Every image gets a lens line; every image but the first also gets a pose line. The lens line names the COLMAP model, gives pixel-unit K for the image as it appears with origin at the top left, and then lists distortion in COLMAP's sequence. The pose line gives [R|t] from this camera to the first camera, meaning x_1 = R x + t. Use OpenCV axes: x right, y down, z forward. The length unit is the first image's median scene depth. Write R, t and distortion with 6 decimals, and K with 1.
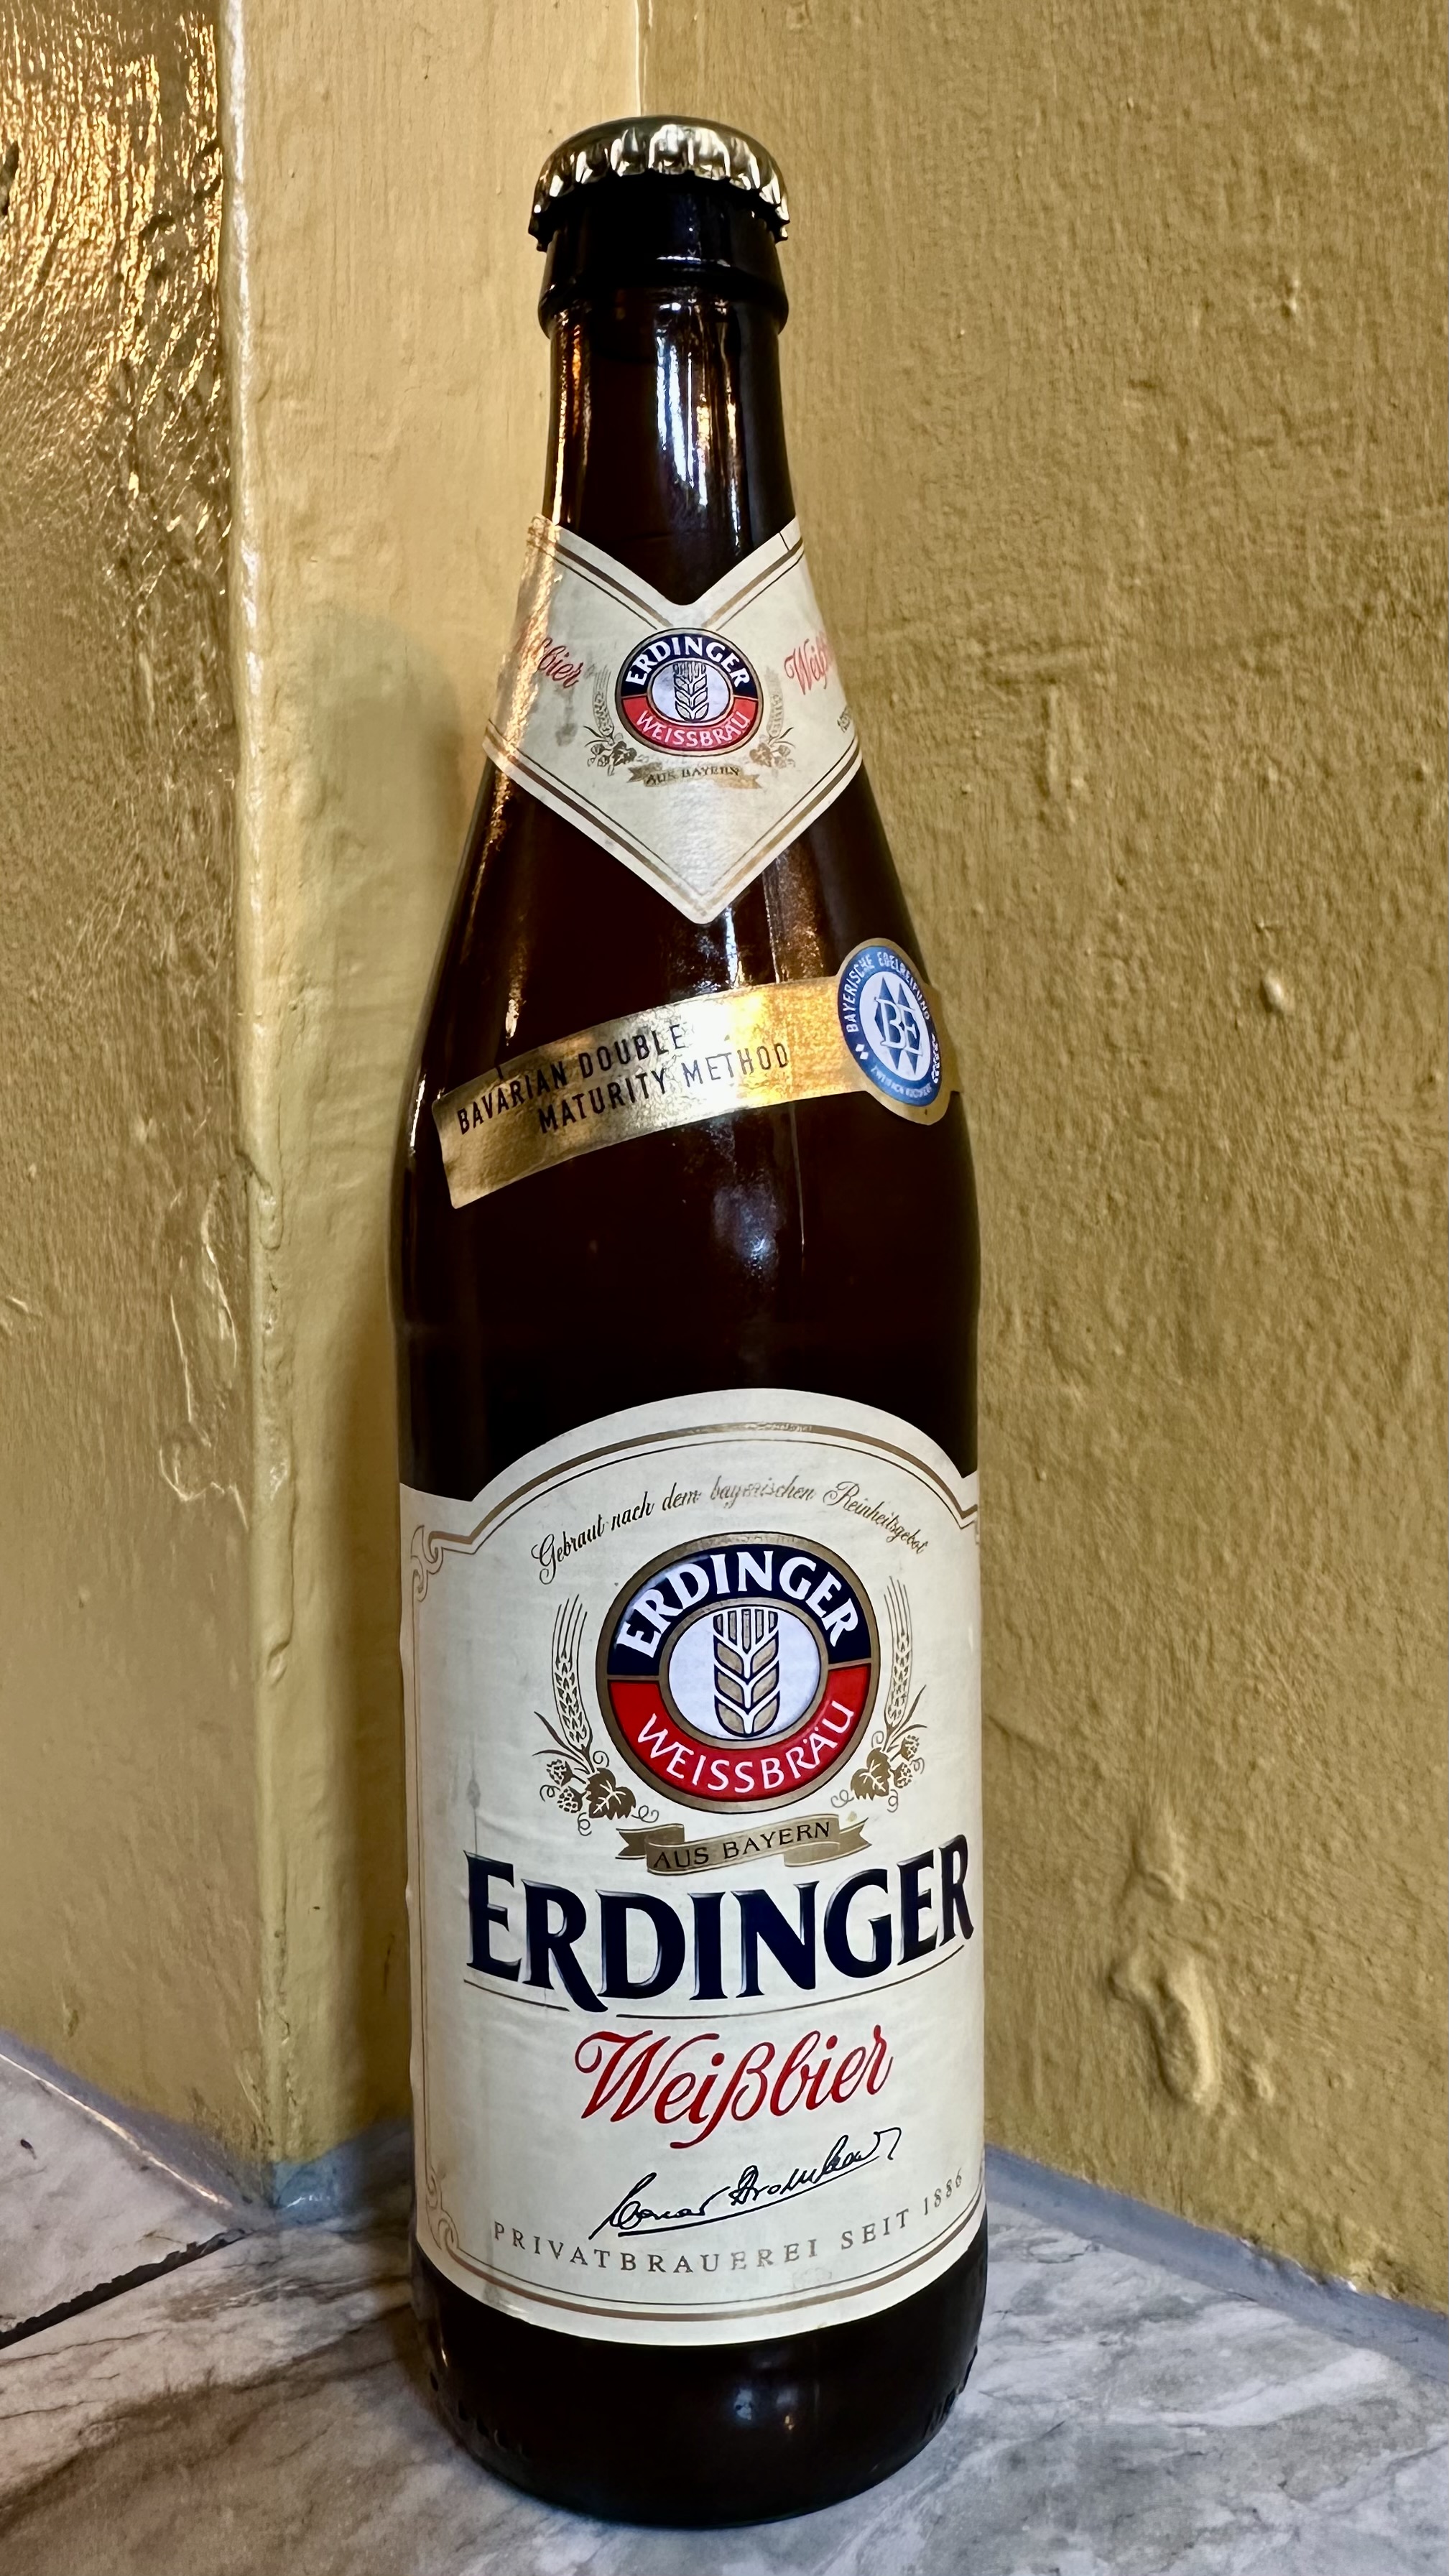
lens RADIAL K [[2025.2, 0, 699.4], [0, 2025.2, 1301.1], [0, 0, 1]] dist [-0.006495, -0.001867]
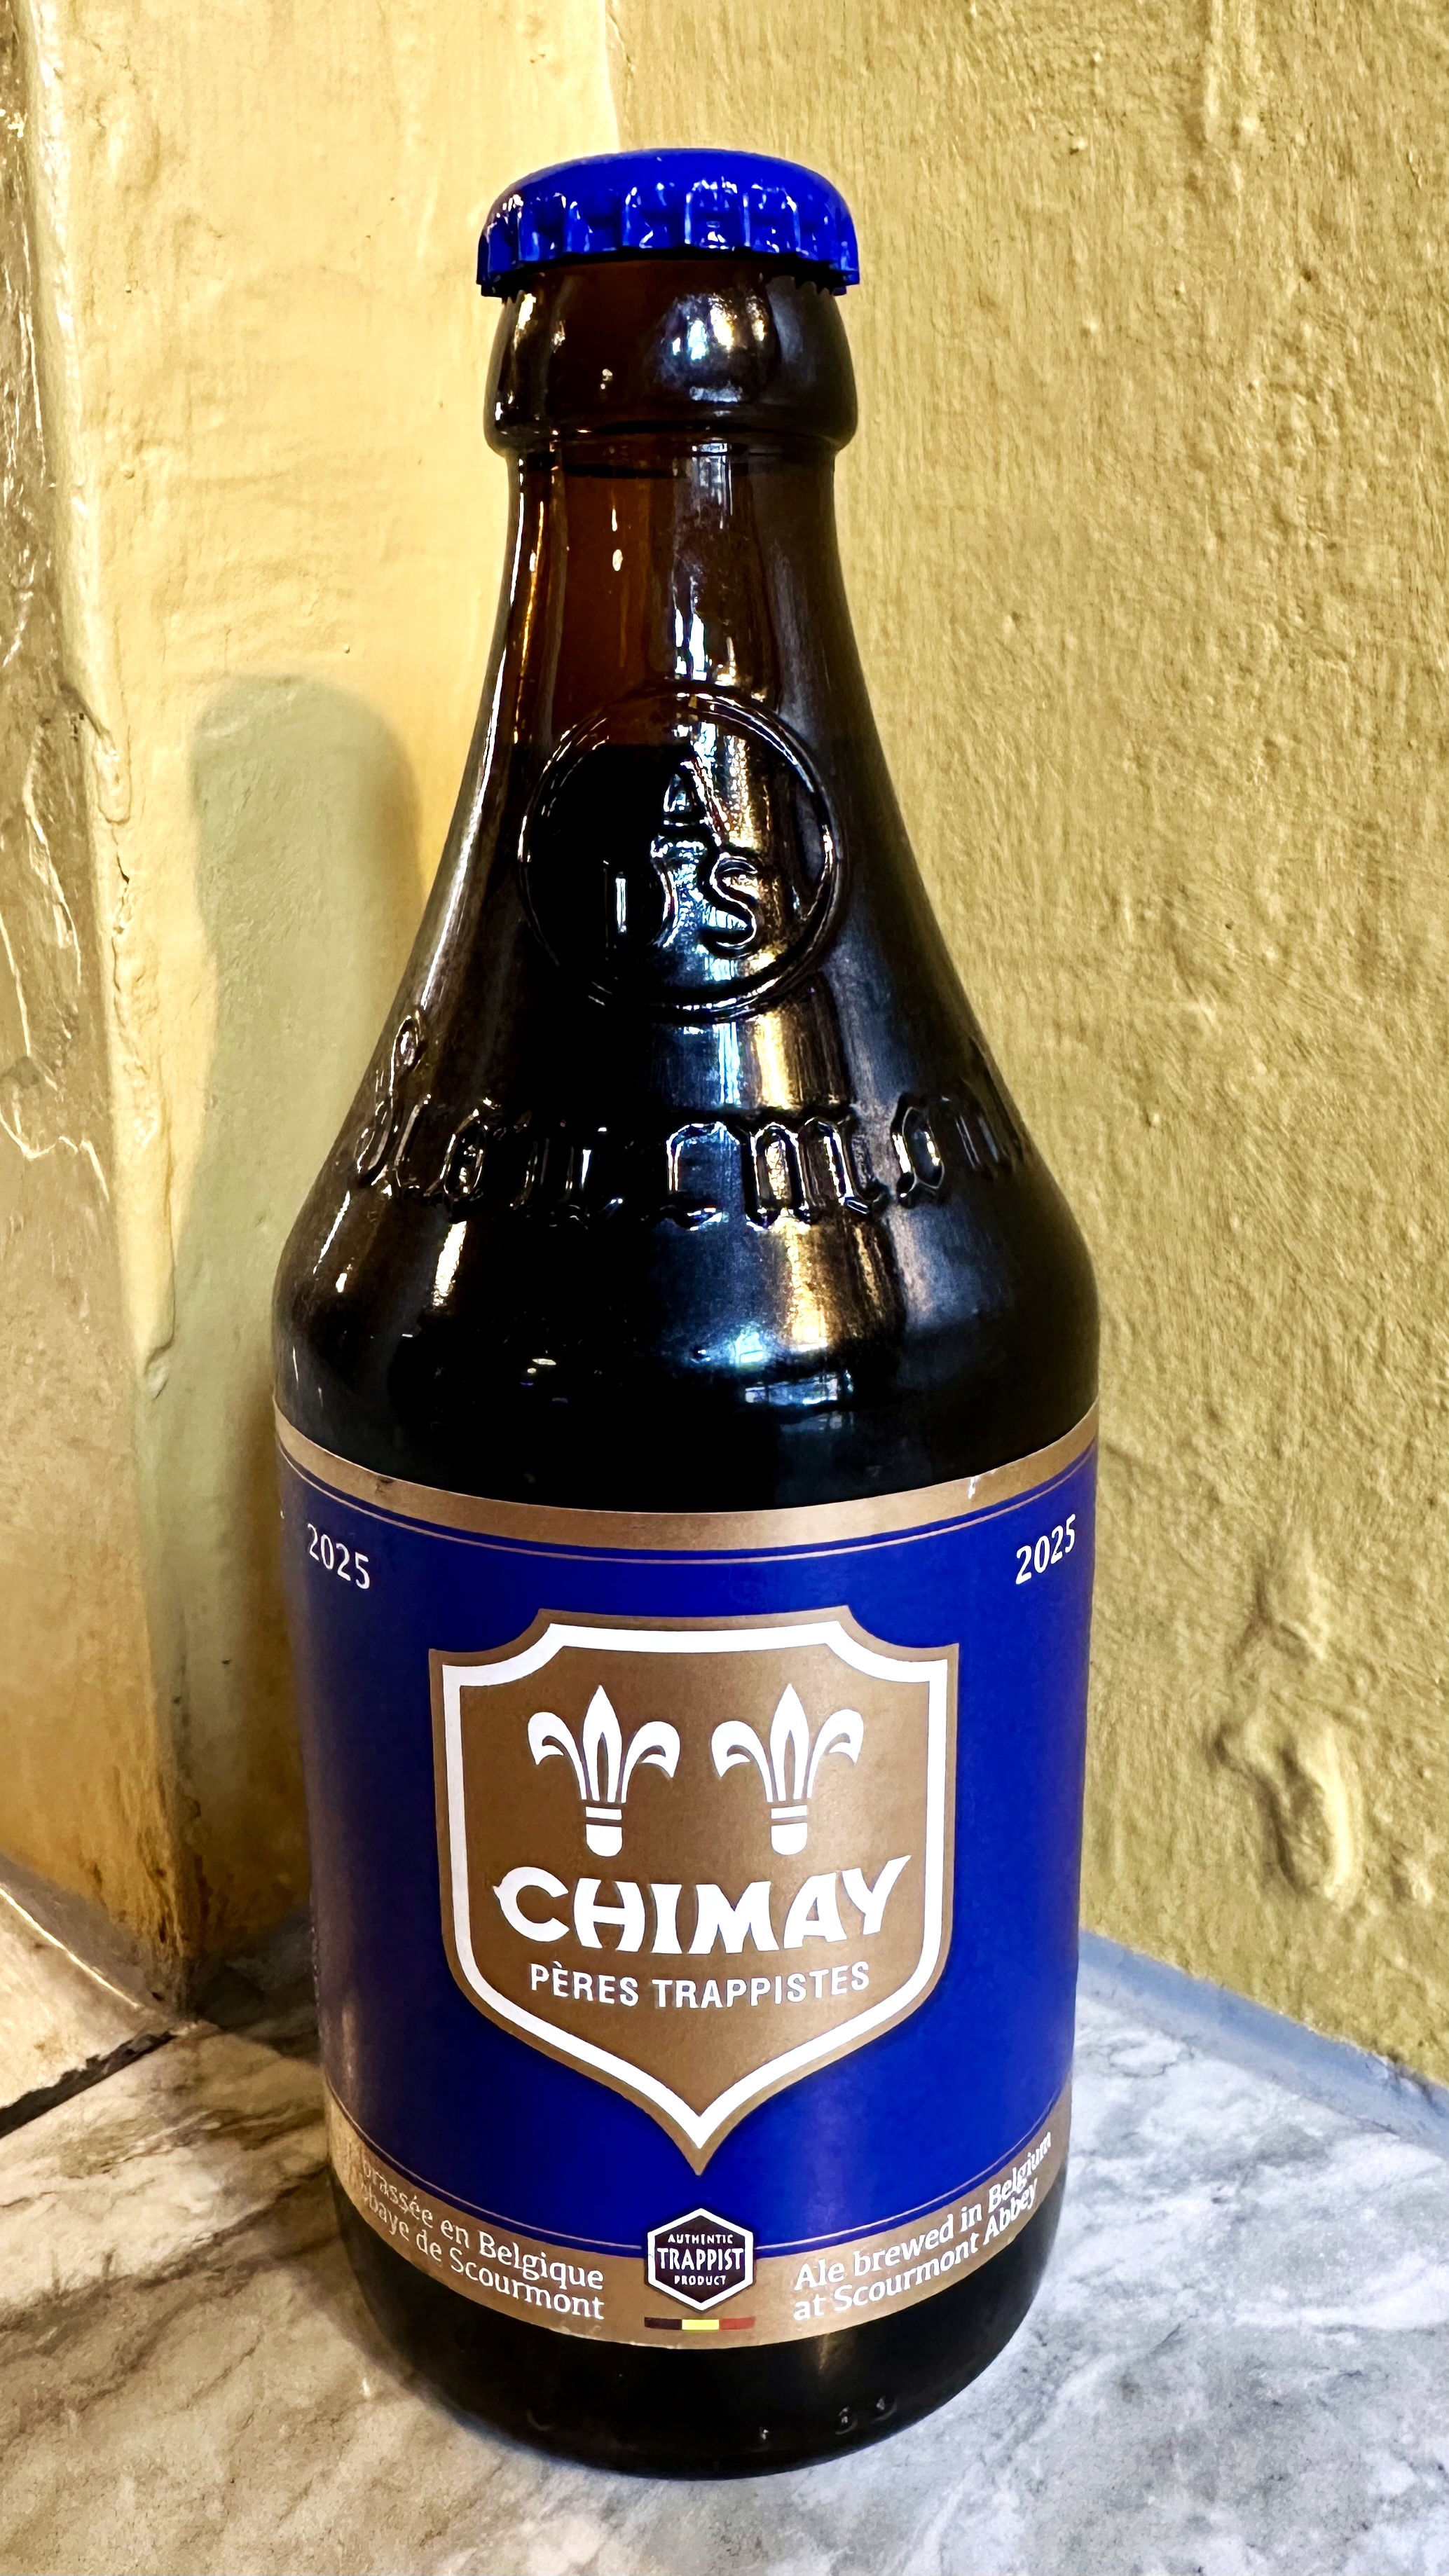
lens RADIAL K [[1989.7, 0, 669.1], [0, 1989.7, 1235.5], [0, 0, 1]] dist [-0.009629, 0.002465]
pose [[0.999880, -0.009988, 0.011825, -0.022927], [0.007570, 0.981894, 0.189281, -0.014159], [-0.013502, -0.189169, 0.981852, 0.272737]]
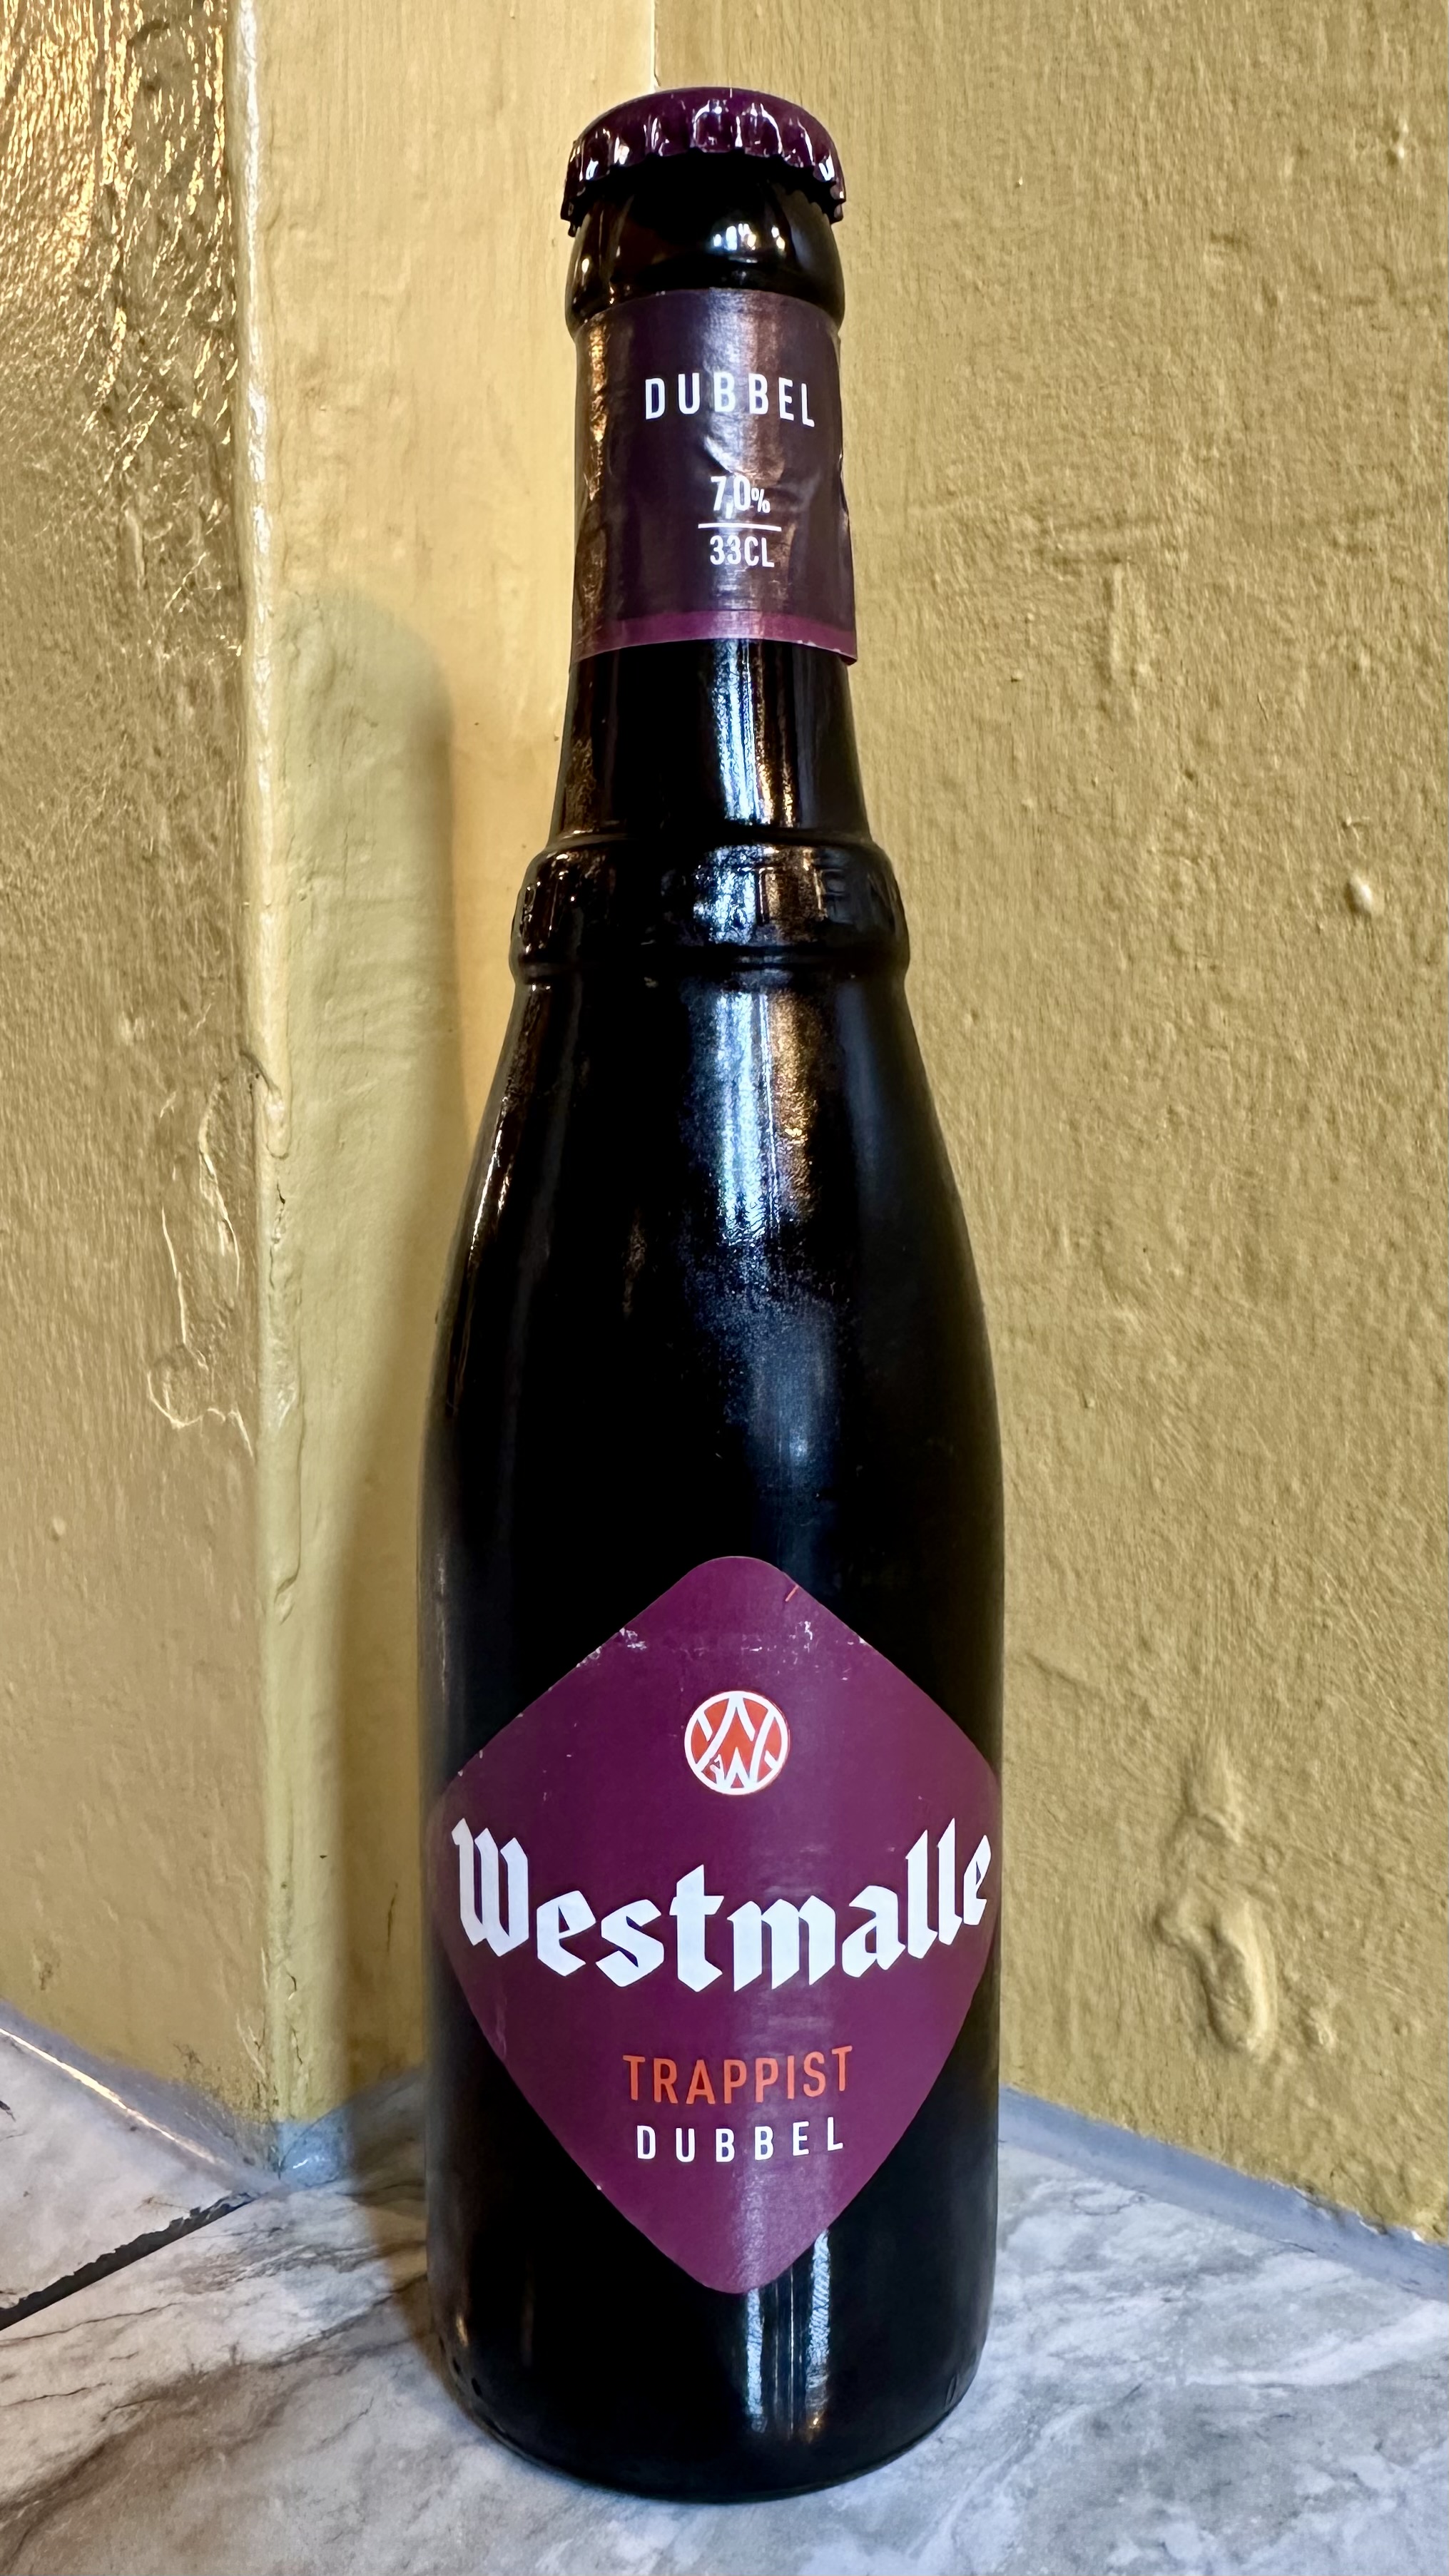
lens RADIAL K [[2015.1, 0, 655.5], [0, 2015.1, 1310.9], [0, 0, 1]] dist [-0.007509, 0.001842]
pose [[0.998784, 0.005171, 0.049023, -0.085999], [-0.006959, 0.999314, 0.036388, 0.010118], [-0.048801, -0.036685, 0.998135, 0.065773]]
